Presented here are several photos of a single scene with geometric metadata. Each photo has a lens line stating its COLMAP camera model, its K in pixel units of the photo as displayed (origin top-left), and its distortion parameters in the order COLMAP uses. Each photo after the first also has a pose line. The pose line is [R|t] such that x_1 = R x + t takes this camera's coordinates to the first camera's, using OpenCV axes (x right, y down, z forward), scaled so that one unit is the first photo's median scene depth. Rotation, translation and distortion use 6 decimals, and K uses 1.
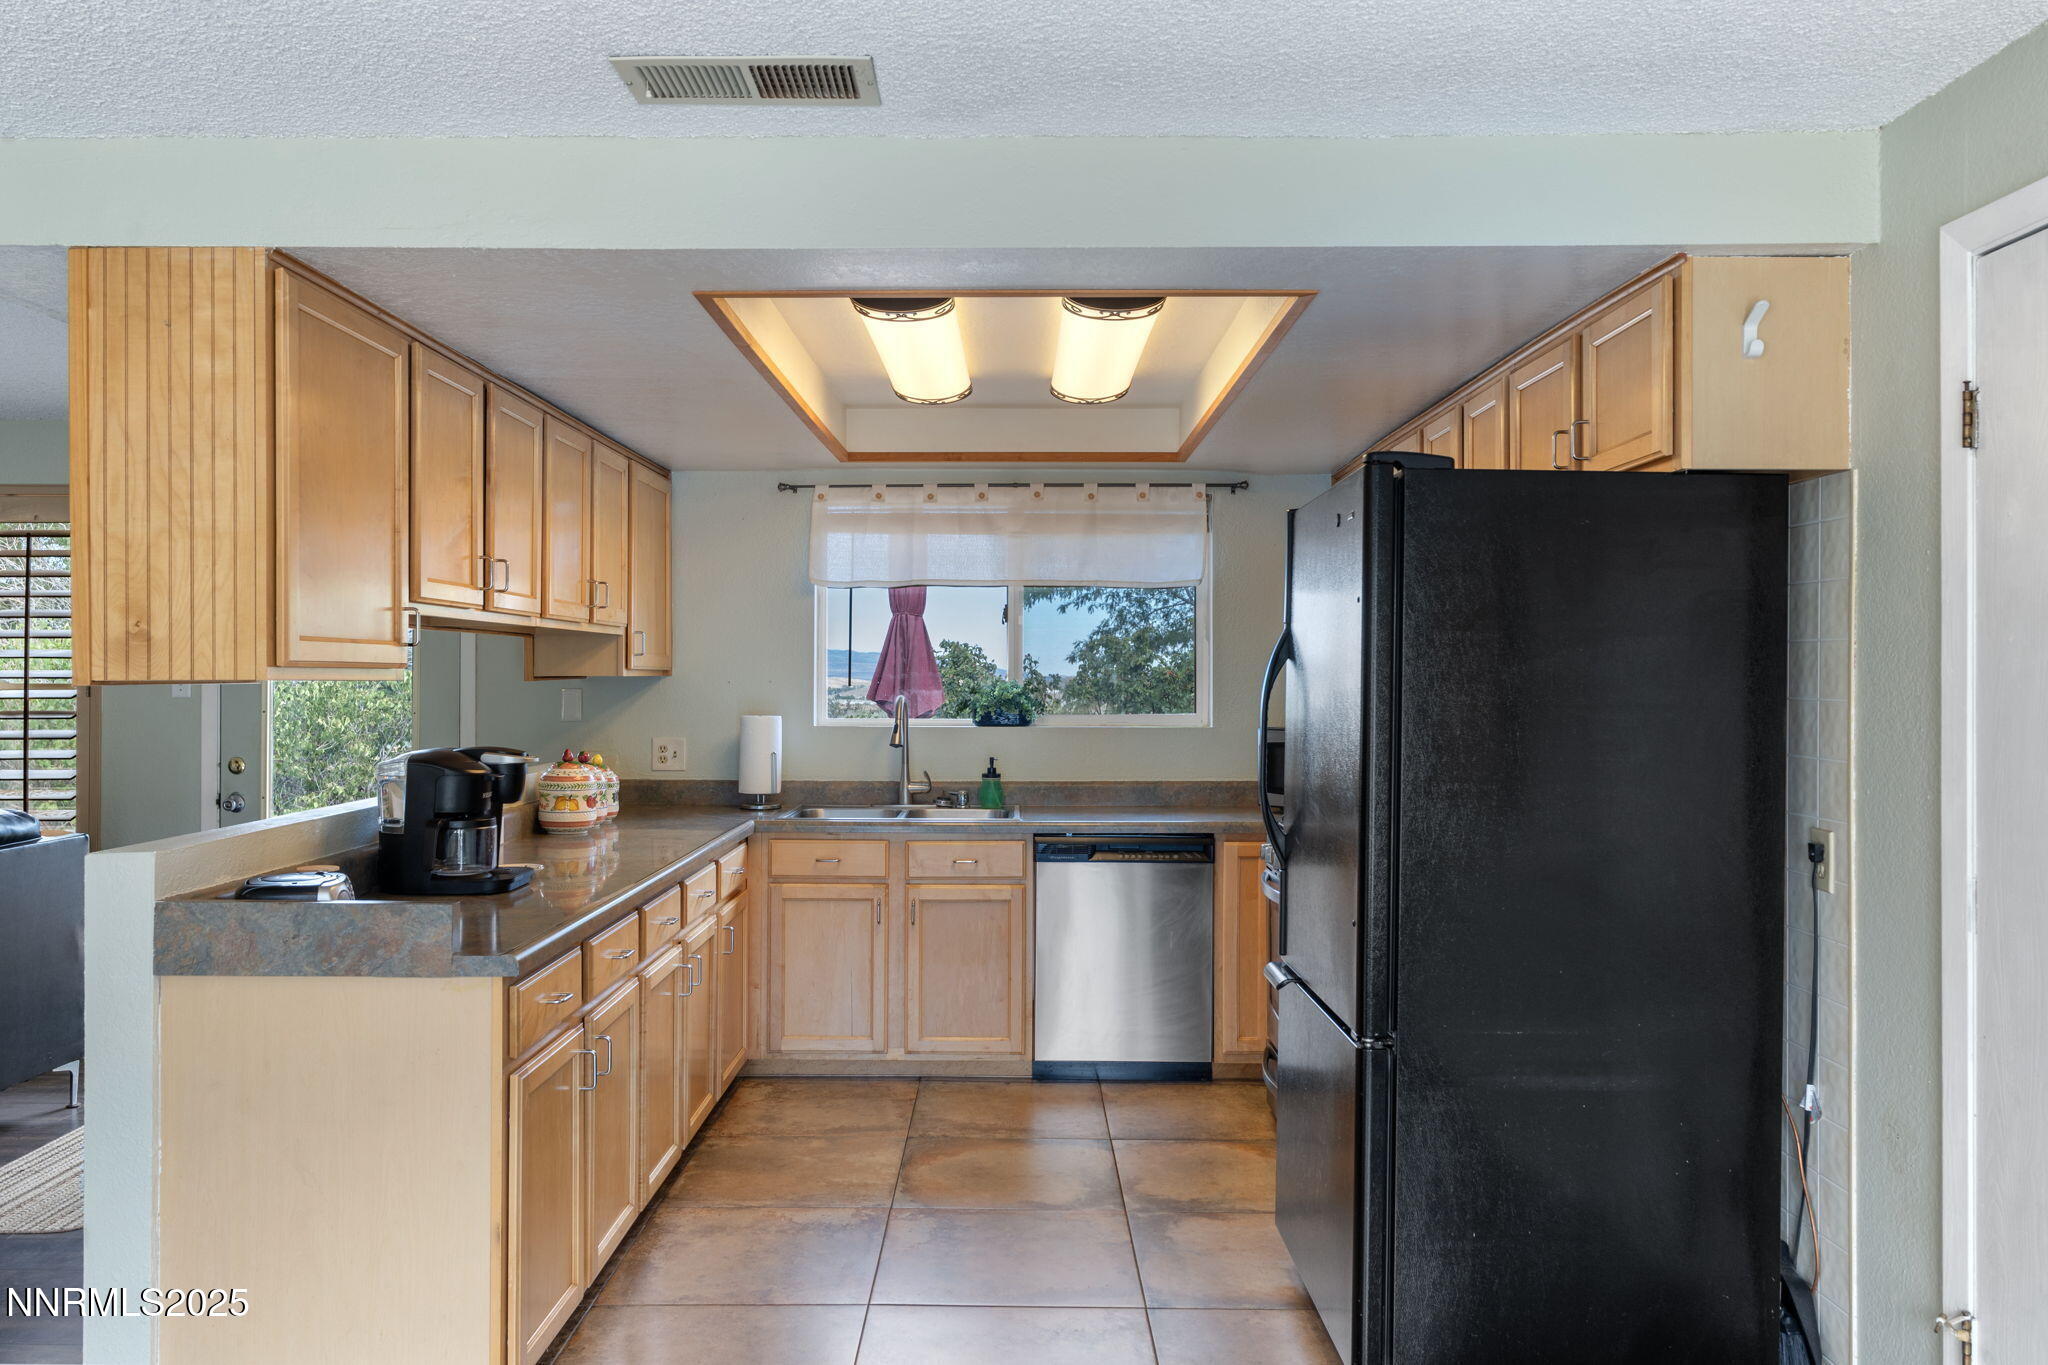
lens RADIAL K [[1531.0, 0, 1024.0], [0, 1531.0, 682.5], [0, 0, 1]] dist [-0.000076, 0.000955]
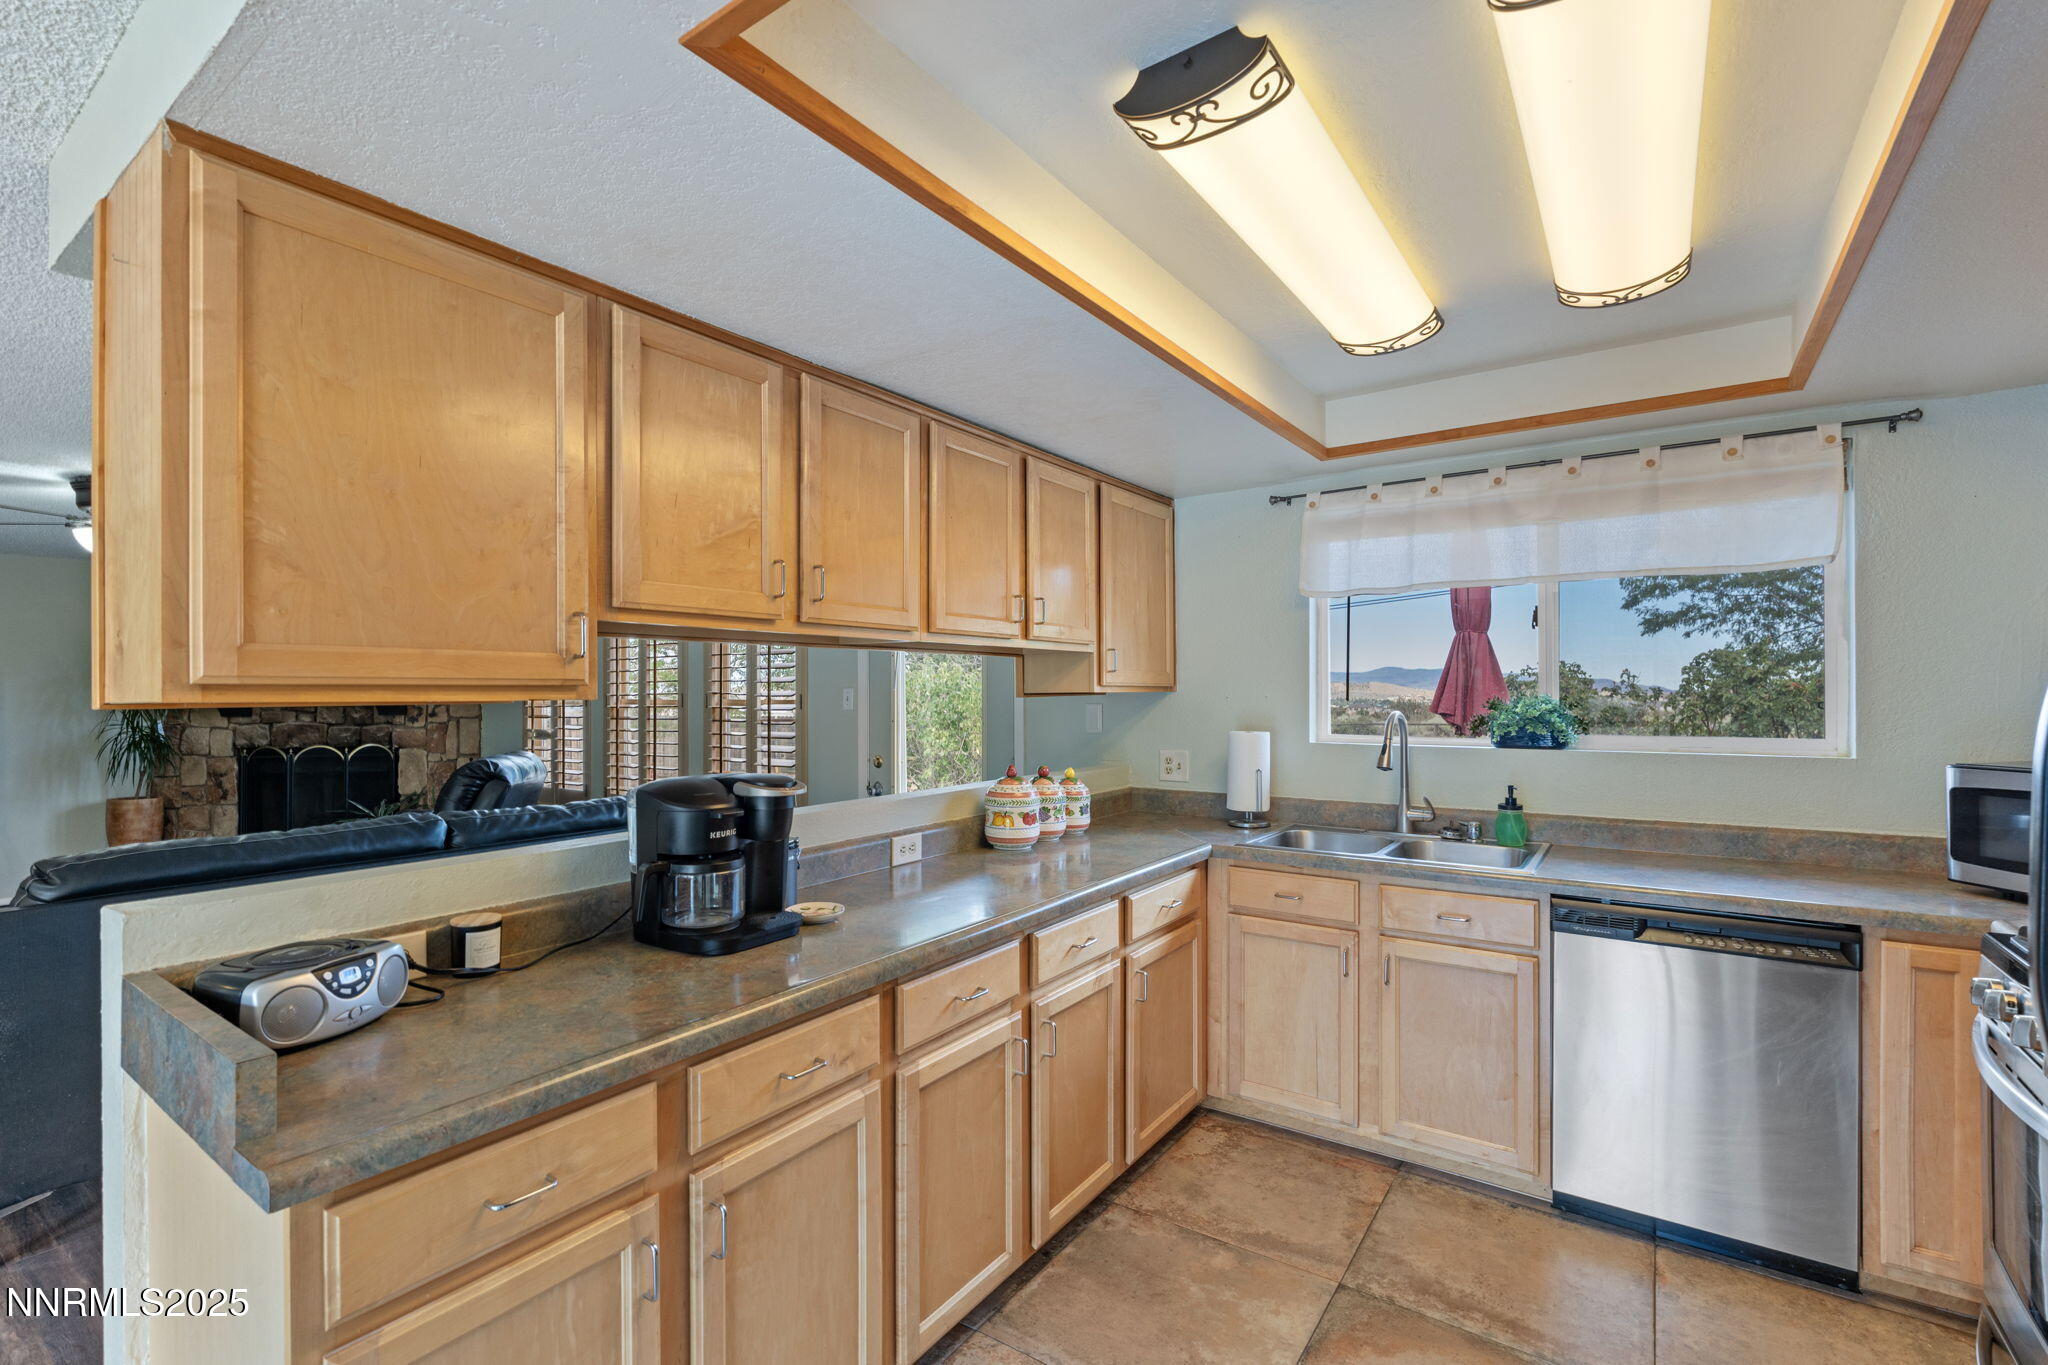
lens RADIAL K [[920.2, 0, 1028.4], [0, 920.2, 693.5], [0, 0, 1]] dist [-0.000435, -0.000578]
pose [[0.822083, -0.005259, -0.569344, 0.054117], [0.004235, 0.999986, -0.003121, -0.001930], [0.569352, 0.000154, 0.822094, 0.462698]]
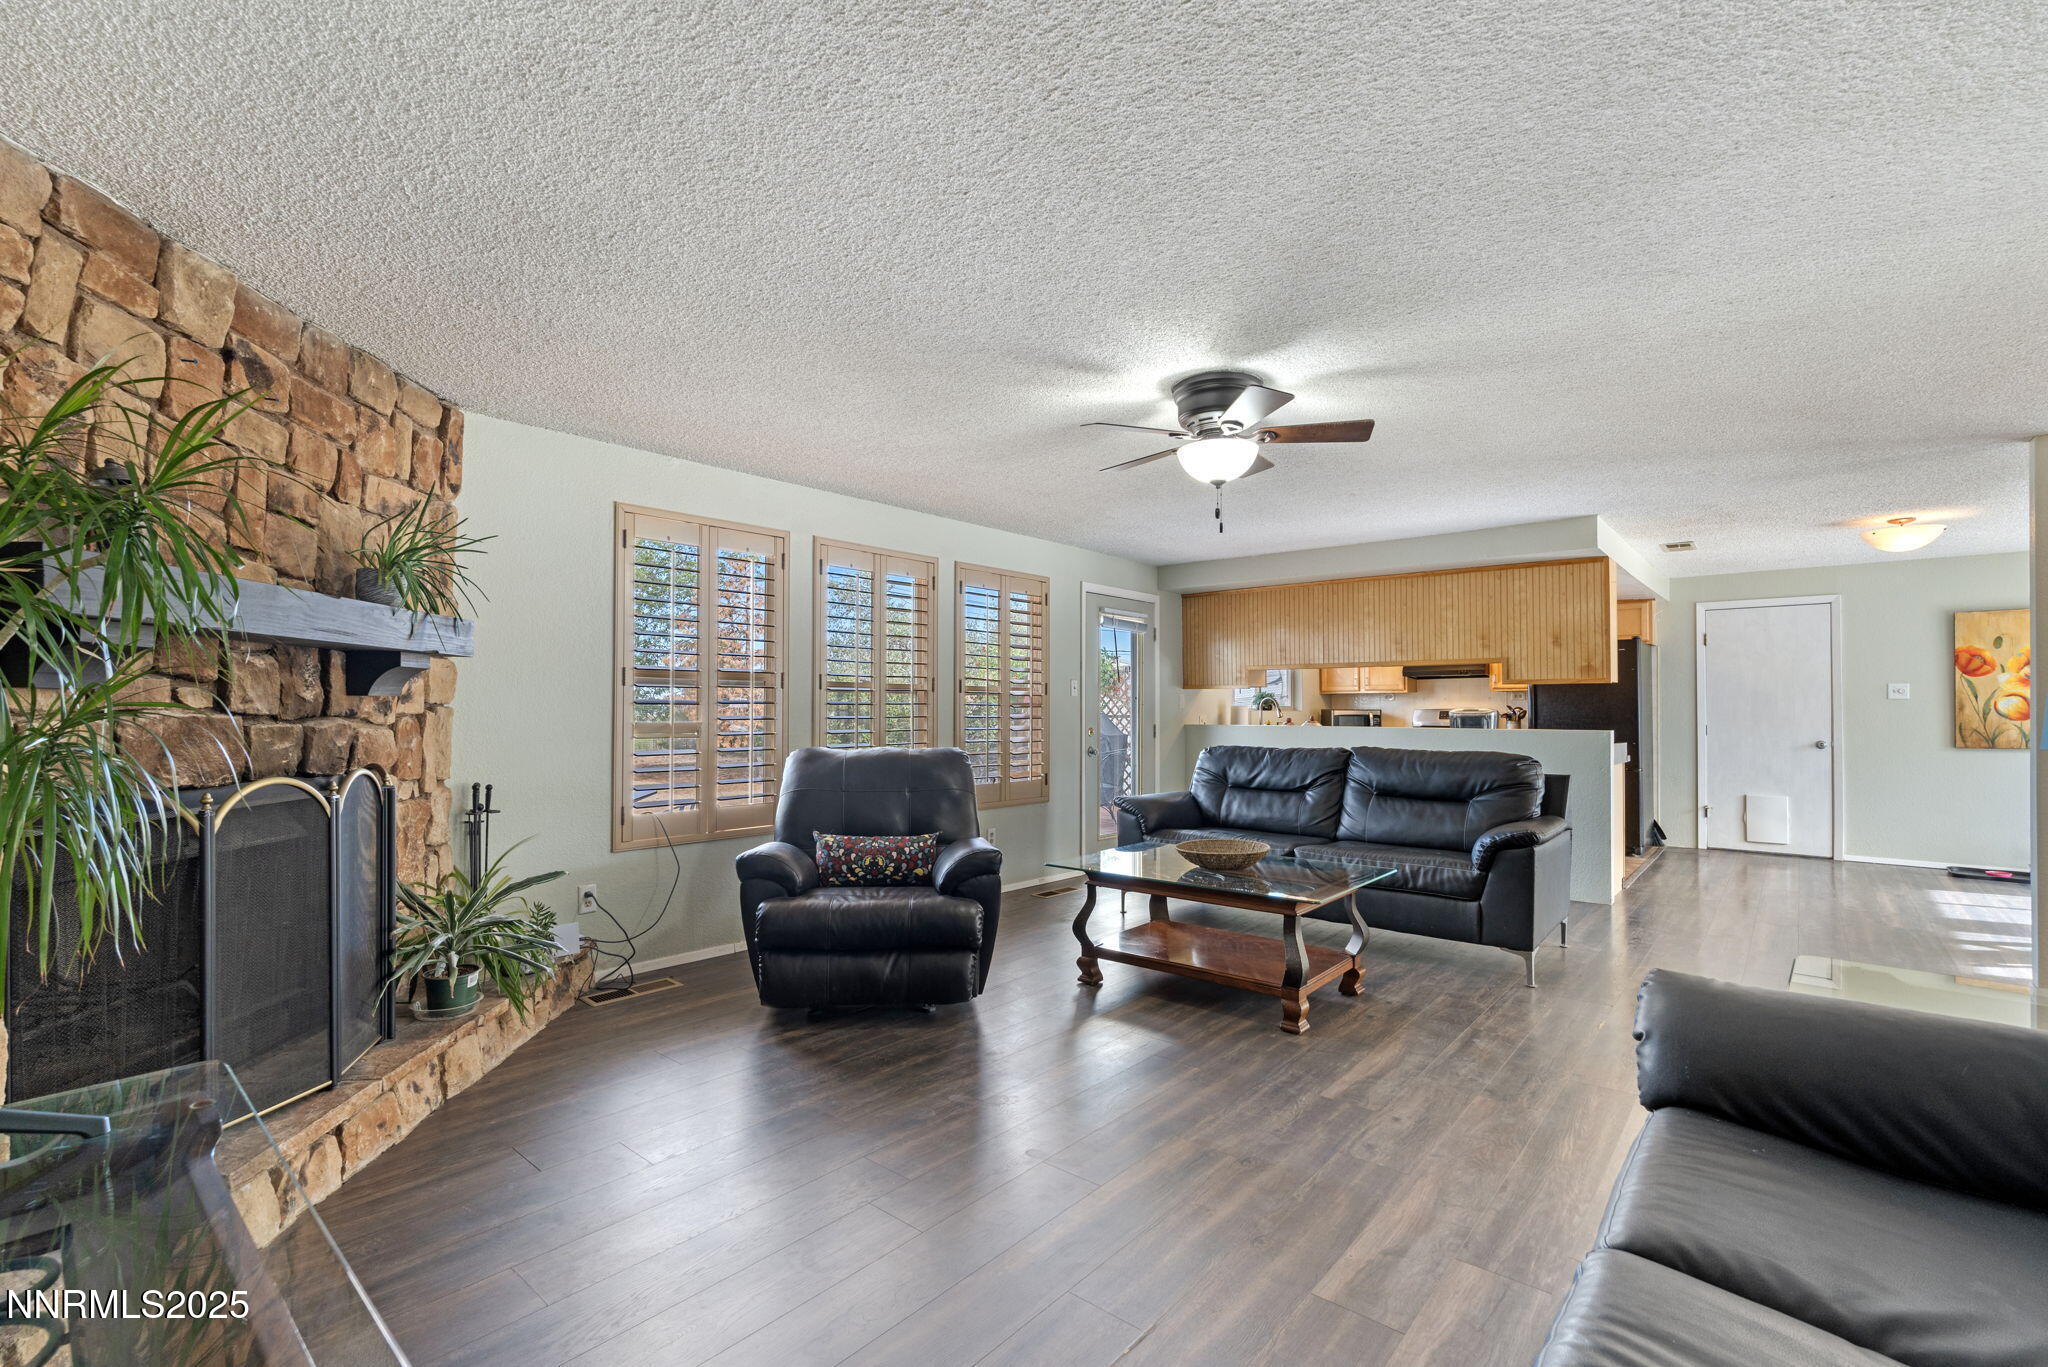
lens RADIAL K [[880.1, 0, 1046.2], [0, 880.1, 706.4], [0, 0, 1]] dist [-0.000772, 0.000161]
pose [[0.654272, 0.000558, 0.756259, -1.619516], [0.006054, 0.999964, -0.005975, 0.033939], [-0.756235, 0.008487, 0.654245, 0.376337]]
